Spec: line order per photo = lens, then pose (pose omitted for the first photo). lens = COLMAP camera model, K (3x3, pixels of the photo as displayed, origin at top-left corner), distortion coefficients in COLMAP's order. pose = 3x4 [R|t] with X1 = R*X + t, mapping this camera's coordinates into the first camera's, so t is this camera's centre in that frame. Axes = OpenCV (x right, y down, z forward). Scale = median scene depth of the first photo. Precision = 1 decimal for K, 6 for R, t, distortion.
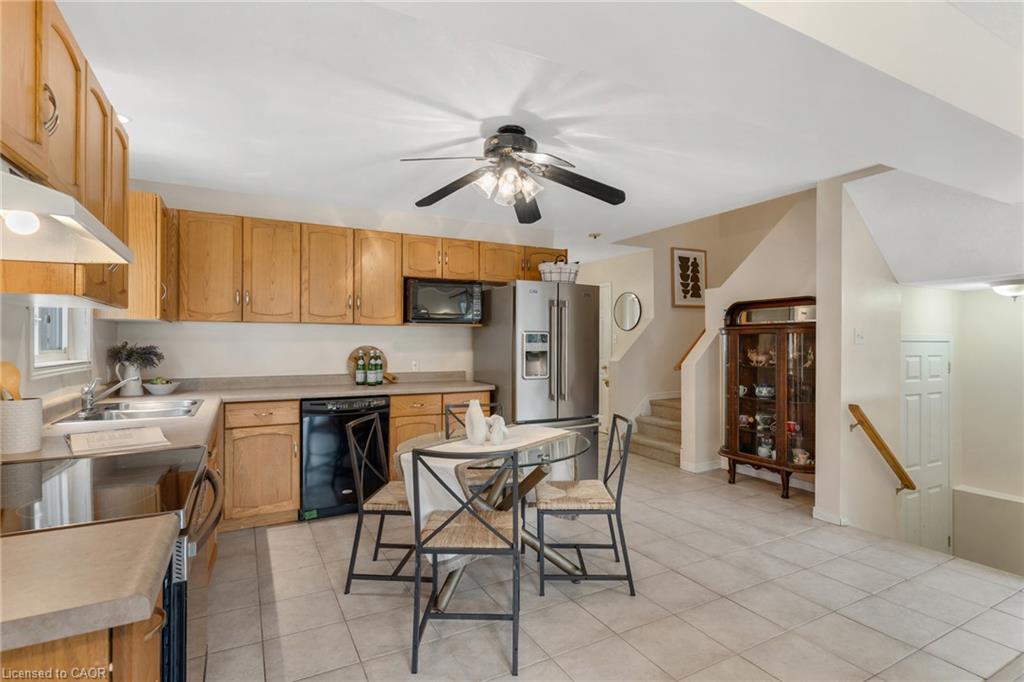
lens RADIAL K [[487.7, 0, 511.0], [0, 487.7, 338.9], [0, 0, 1]] dist [0.003351, -0.000502]
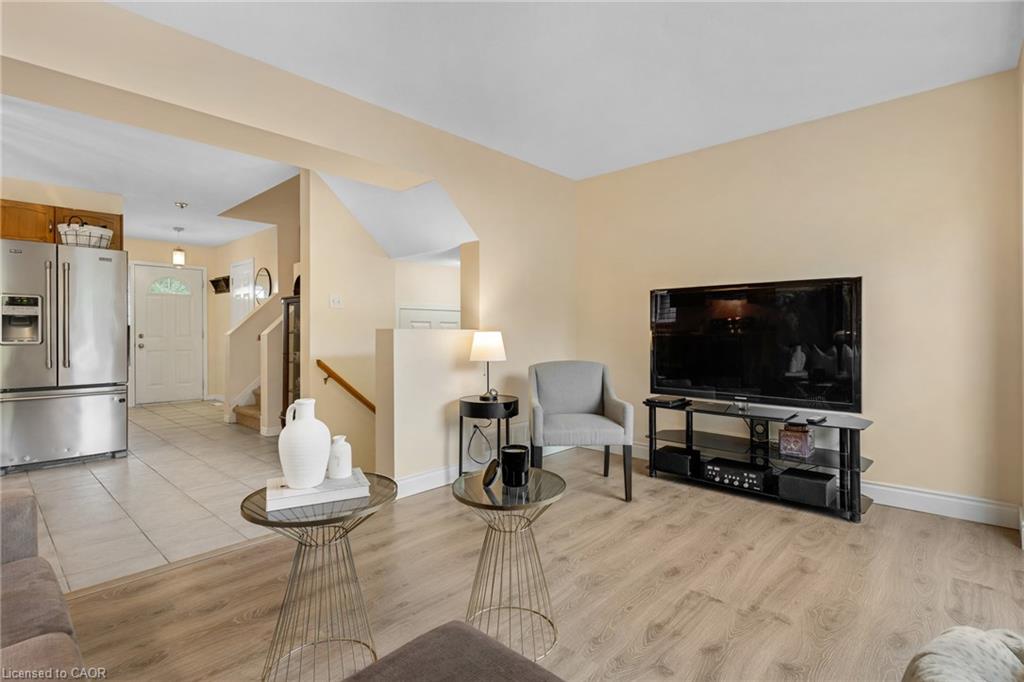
lens RADIAL K [[487.7, 0, 511.0], [0, 487.7, 338.9], [0, 0, 1]] dist [0.003351, -0.000502]
pose [[0.948467, -0.005927, 0.316821, 0.642477], [0.001563, 0.999900, 0.014027, 0.058727], [-0.316872, -0.012809, 0.948382, -0.191040]]
